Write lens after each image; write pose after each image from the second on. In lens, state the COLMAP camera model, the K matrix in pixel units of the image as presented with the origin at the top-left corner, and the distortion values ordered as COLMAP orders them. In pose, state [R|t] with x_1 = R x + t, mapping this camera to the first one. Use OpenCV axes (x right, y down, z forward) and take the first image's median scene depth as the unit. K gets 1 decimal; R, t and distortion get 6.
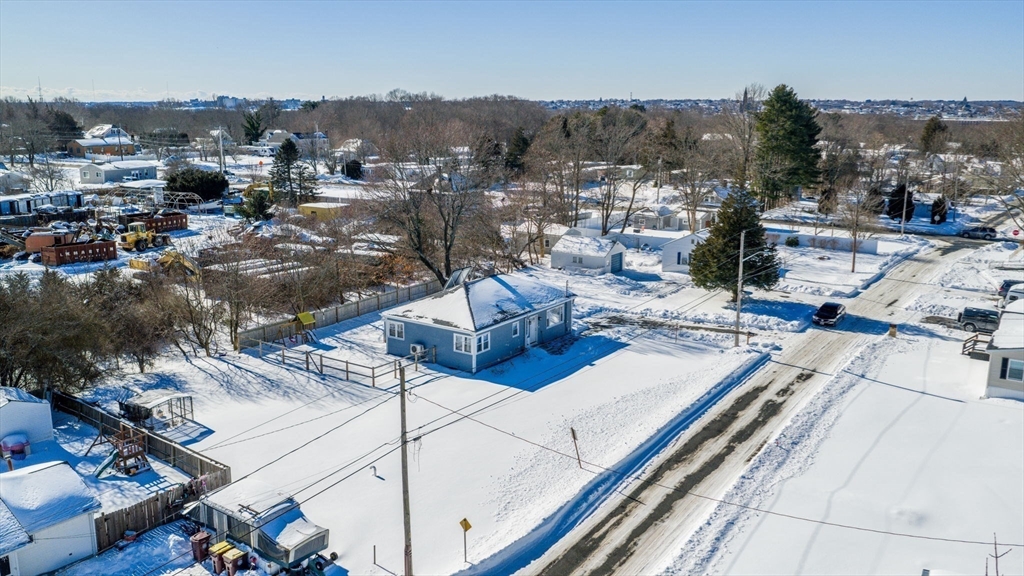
lens RADIAL K [[847.8, 0, 512.0], [0, 847.8, 288.0], [0, 0, 1]] dist [0.001507, -0.004602]
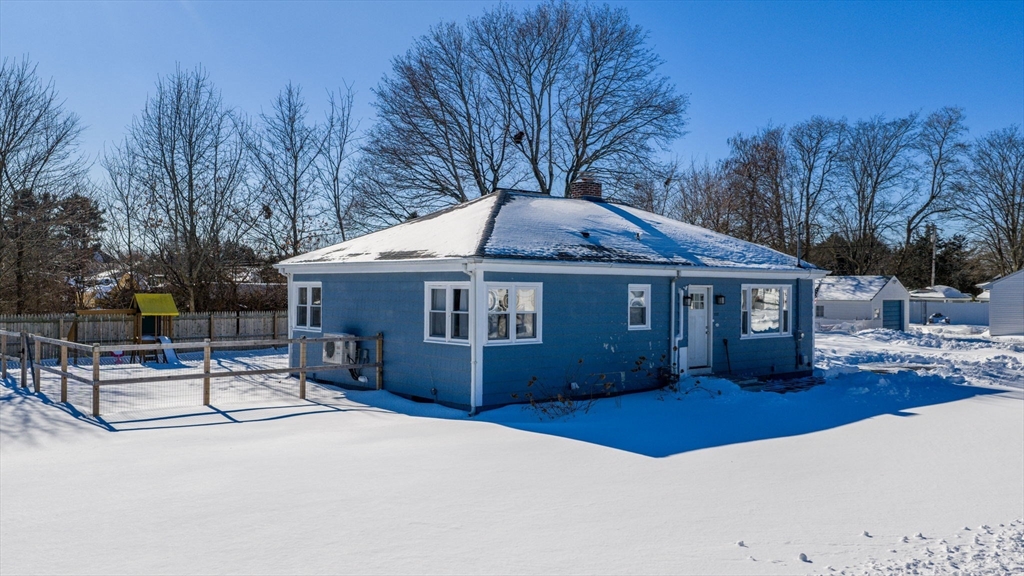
lens RADIAL K [[847.8, 0, 512.0], [0, 847.8, 288.0], [0, 0, 1]] dist [0.001507, -0.004602]
pose [[0.969378, 0.000904, -0.245570, 0.037586], [-0.054001, 0.976301, -0.209574, 0.114644], [0.239560, 0.216417, 0.946454, 0.686212]]
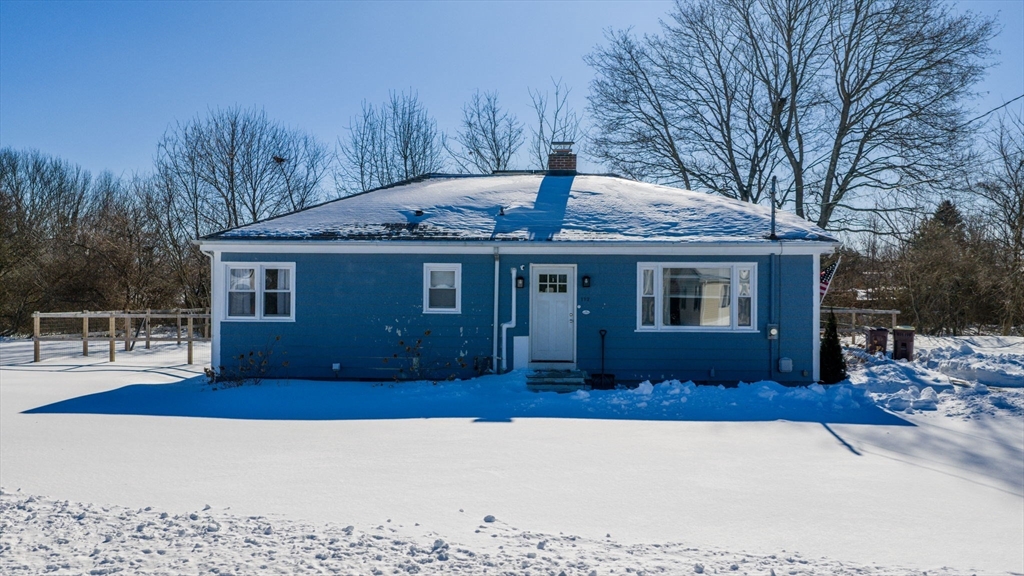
lens RADIAL K [[847.8, 0, 512.0], [0, 847.8, 288.0], [0, 0, 1]] dist [0.001507, -0.004602]
pose [[0.547064, 0.012937, -0.836991, 0.271285], [-0.181134, 0.978021, -0.103274, 0.076143], [0.817259, 0.208105, 0.537383, 0.872242]]
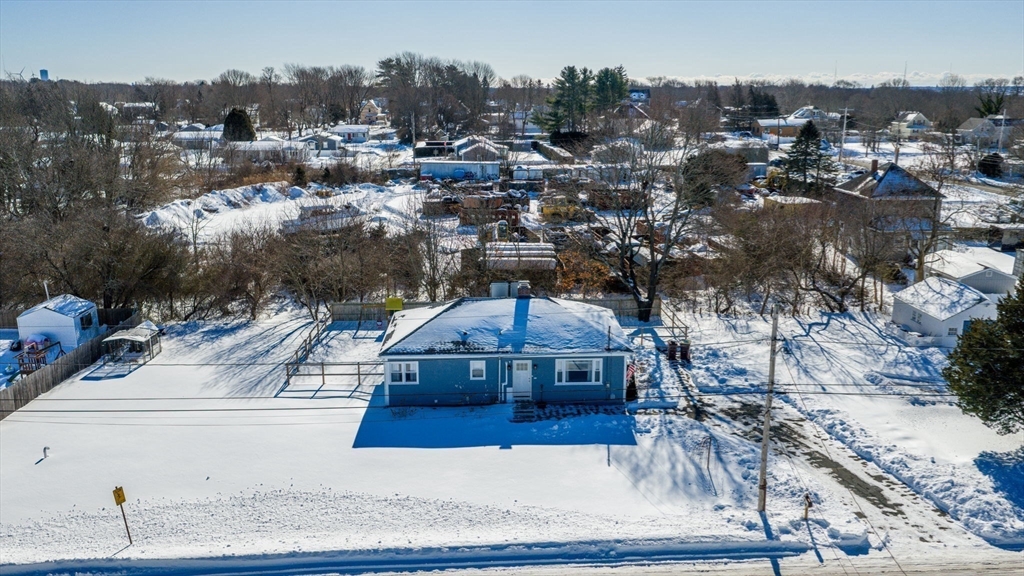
lens RADIAL K [[847.8, 0, 512.0], [0, 847.8, 288.0], [0, 0, 1]] dist [0.001507, -0.004602]
pose [[0.593638, 0.181085, -0.784093, 0.601939], [-0.167953, 0.980776, 0.099351, -0.102639], [0.787010, 0.072712, 0.612640, 0.570129]]
